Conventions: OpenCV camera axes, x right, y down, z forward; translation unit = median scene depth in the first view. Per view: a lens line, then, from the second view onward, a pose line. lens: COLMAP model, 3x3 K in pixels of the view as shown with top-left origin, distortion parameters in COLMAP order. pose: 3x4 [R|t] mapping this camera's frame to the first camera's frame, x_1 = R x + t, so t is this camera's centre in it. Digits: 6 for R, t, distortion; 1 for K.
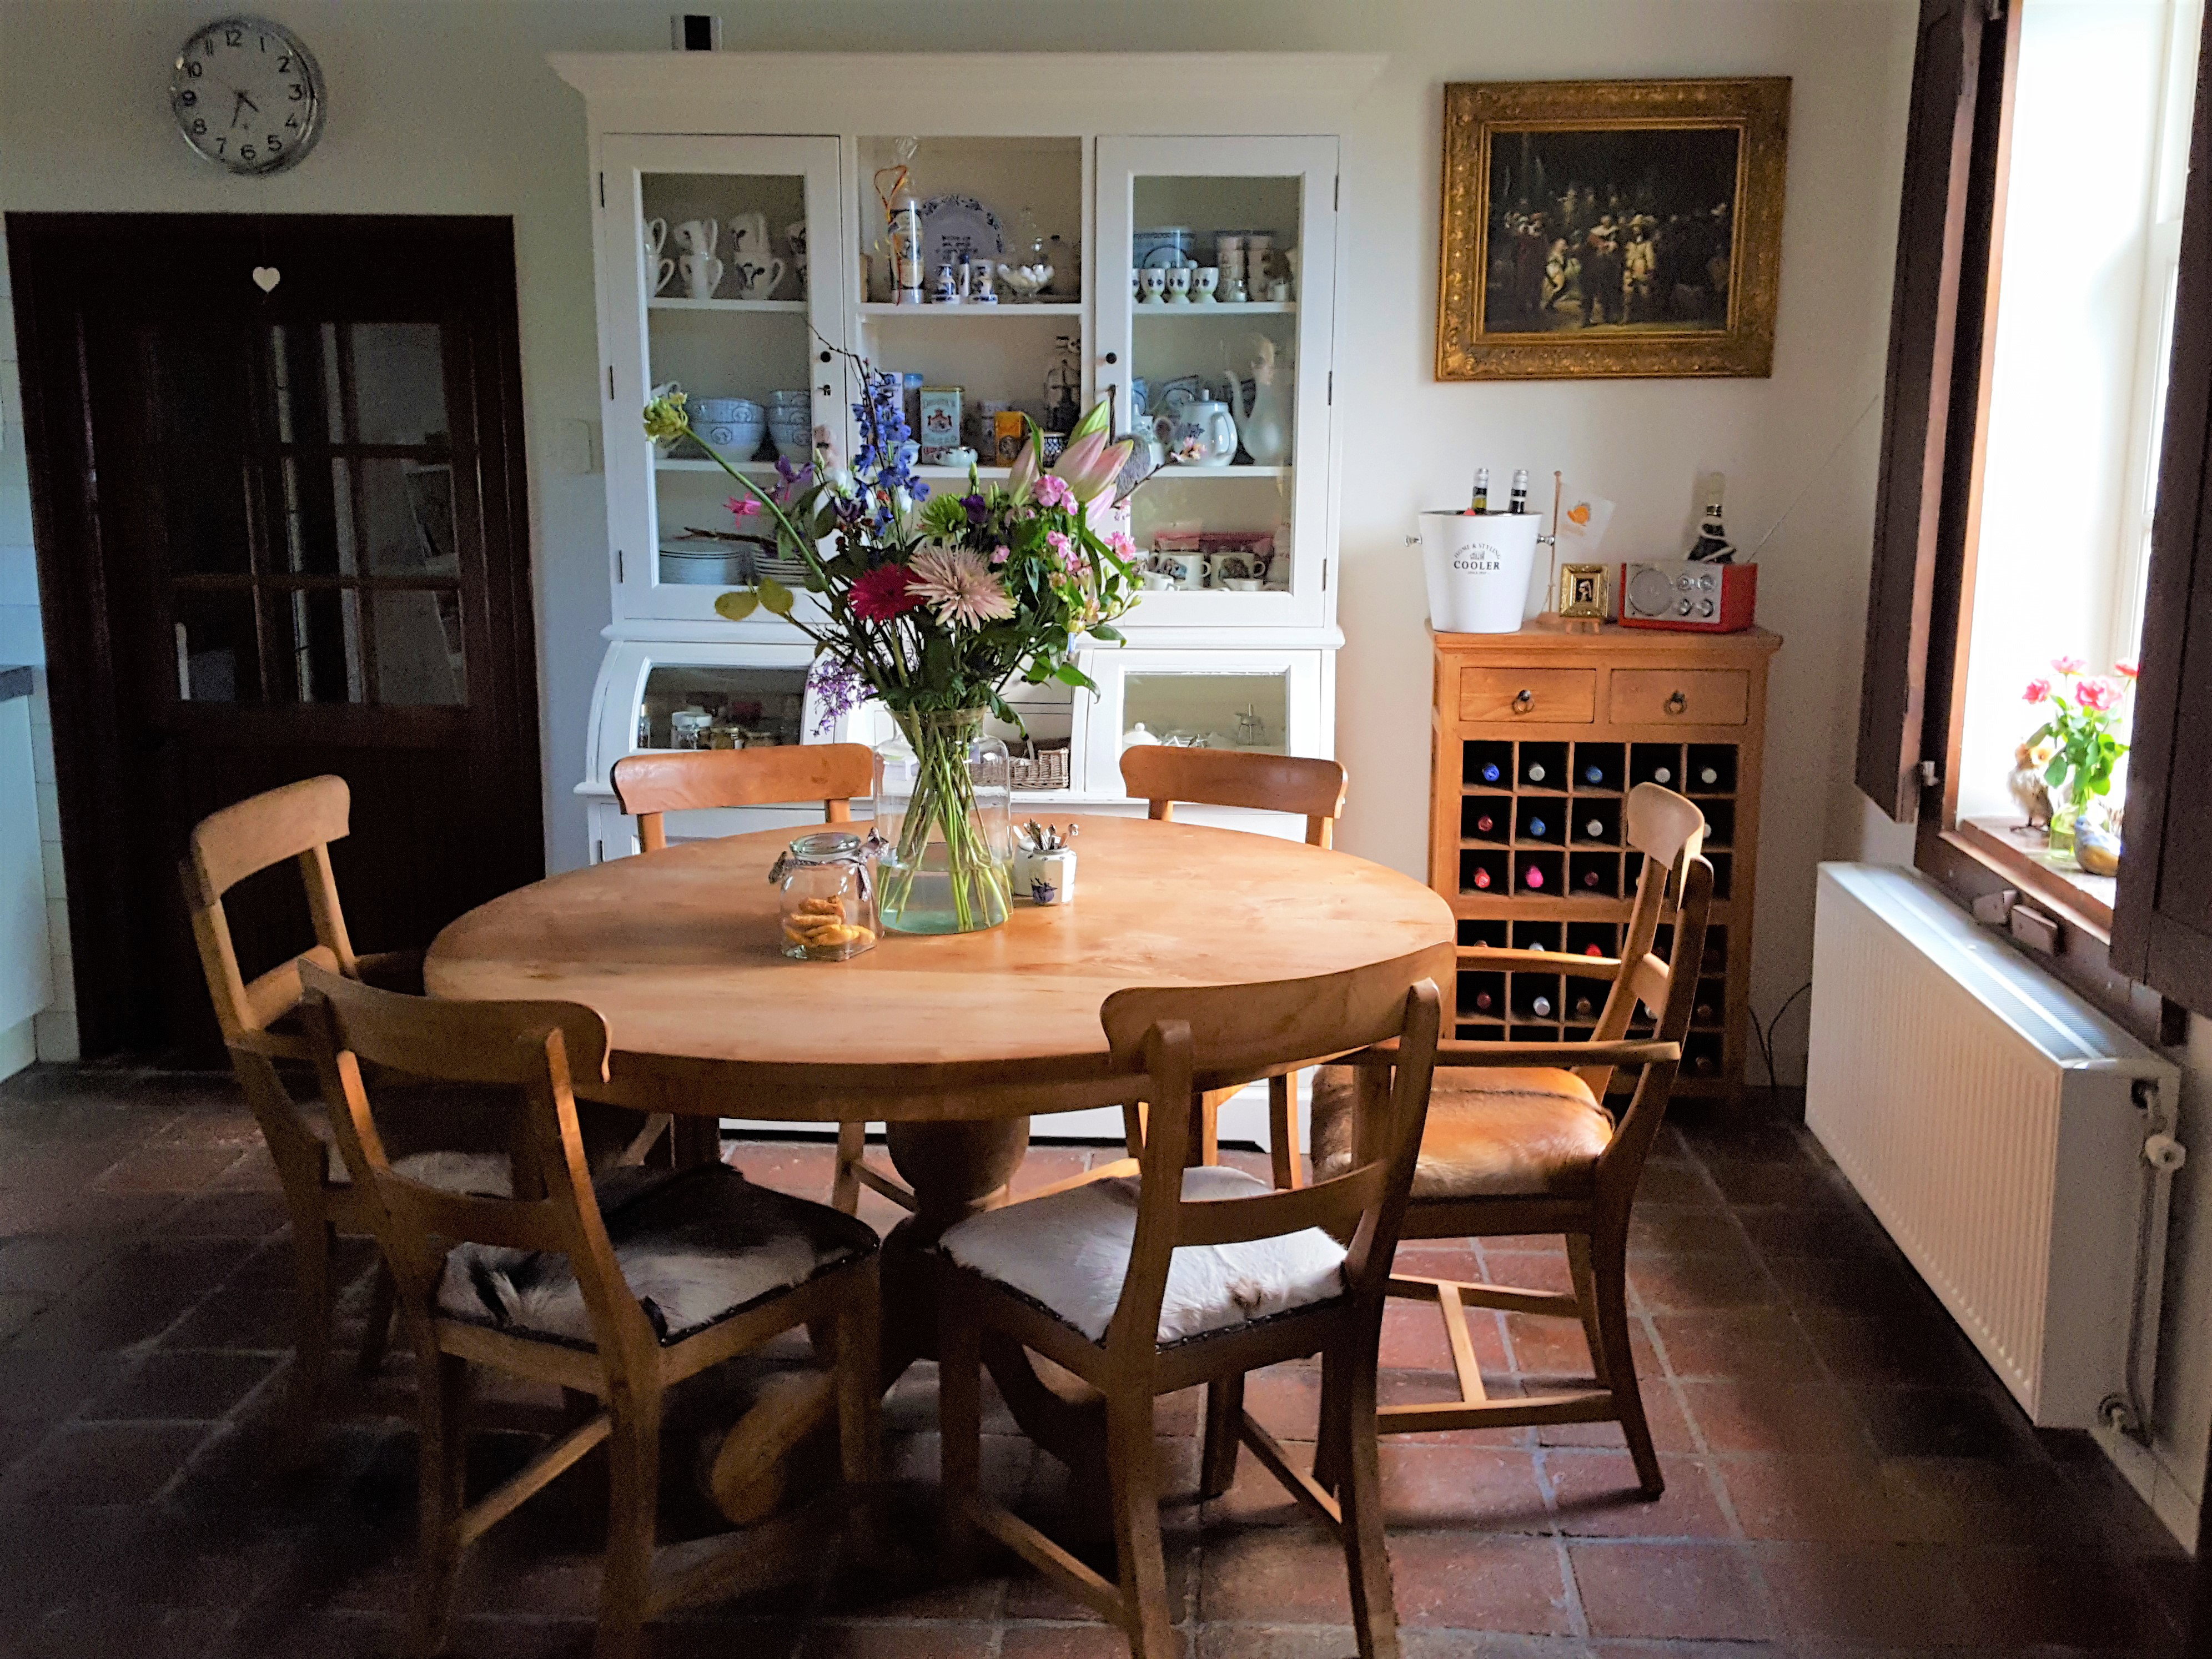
lens RADIAL K [[2044.6, 0, 1106.0], [0, 2044.6, 829.5], [0, 0, 1]] dist [0.006346, -0.119876]
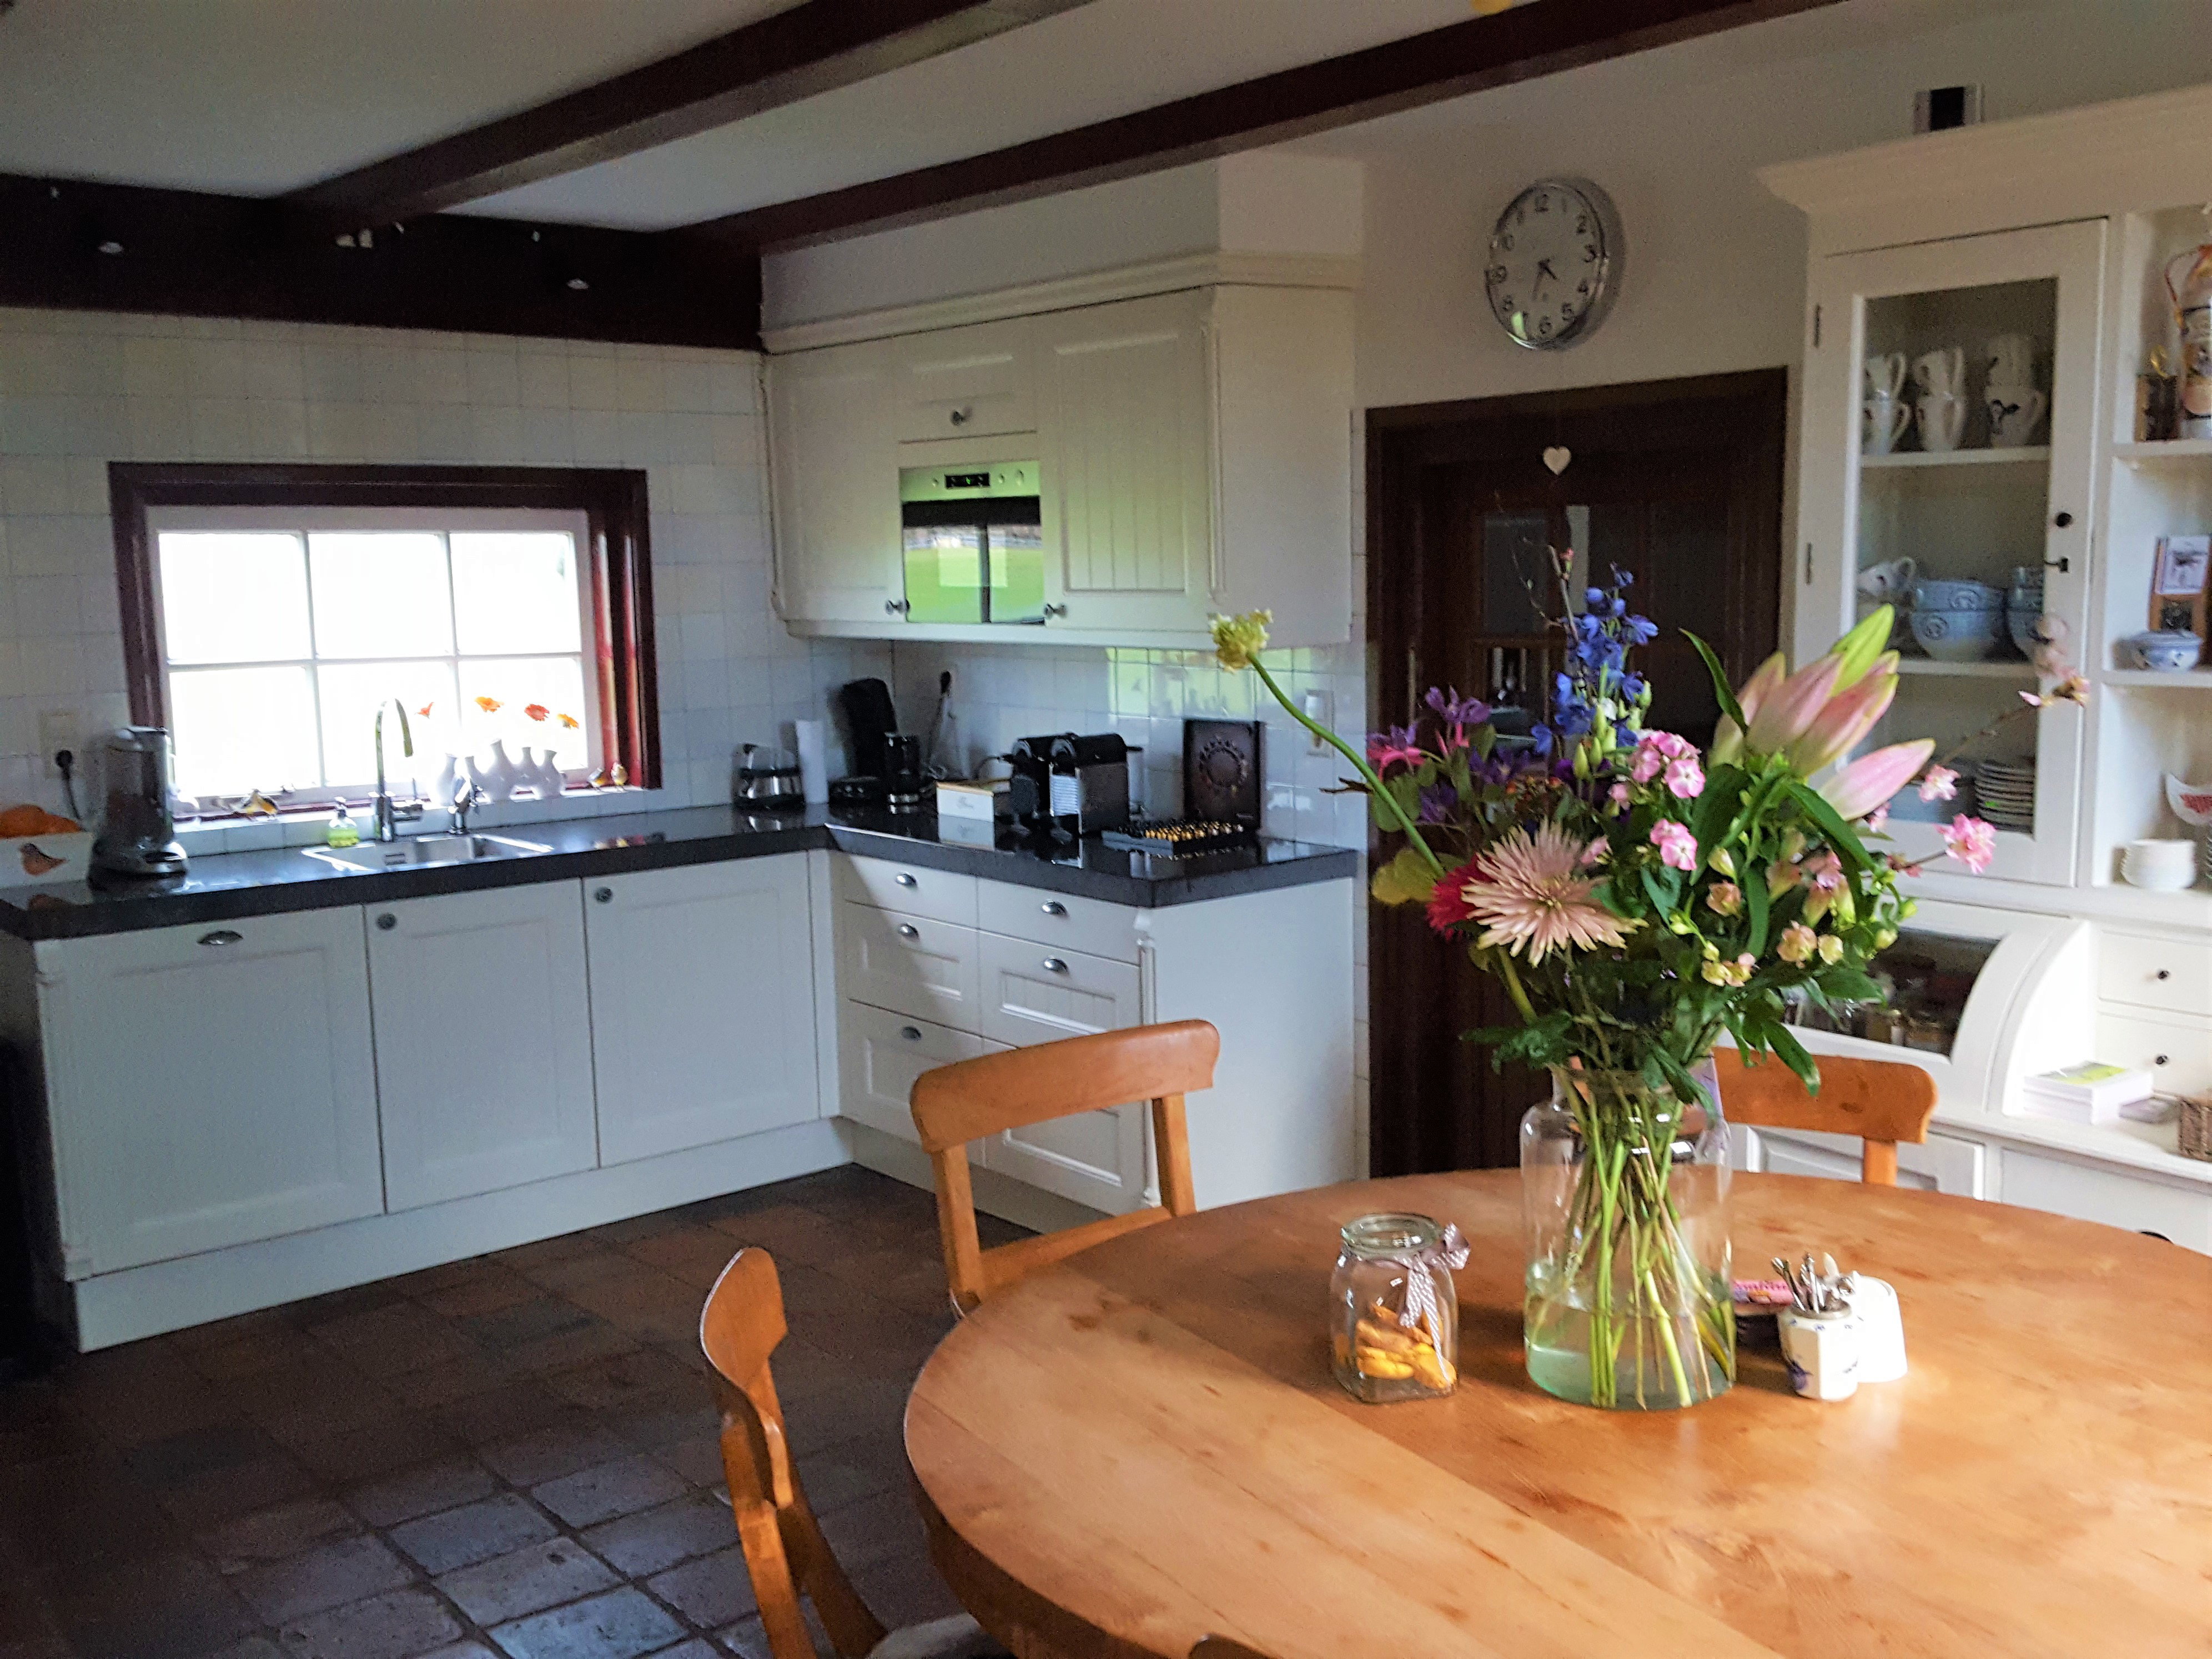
lens RADIAL K [[2049.6, 0, 1105.5], [0, 2049.6, 883.2], [0, 0, 1]] dist [0.005062, 0.000344]
pose [[0.651773, 0.085609, -0.753567, 0.195816], [-0.123618, 0.992313, 0.005812, -0.064058], [0.748272, 0.089367, 0.657345, 0.272190]]
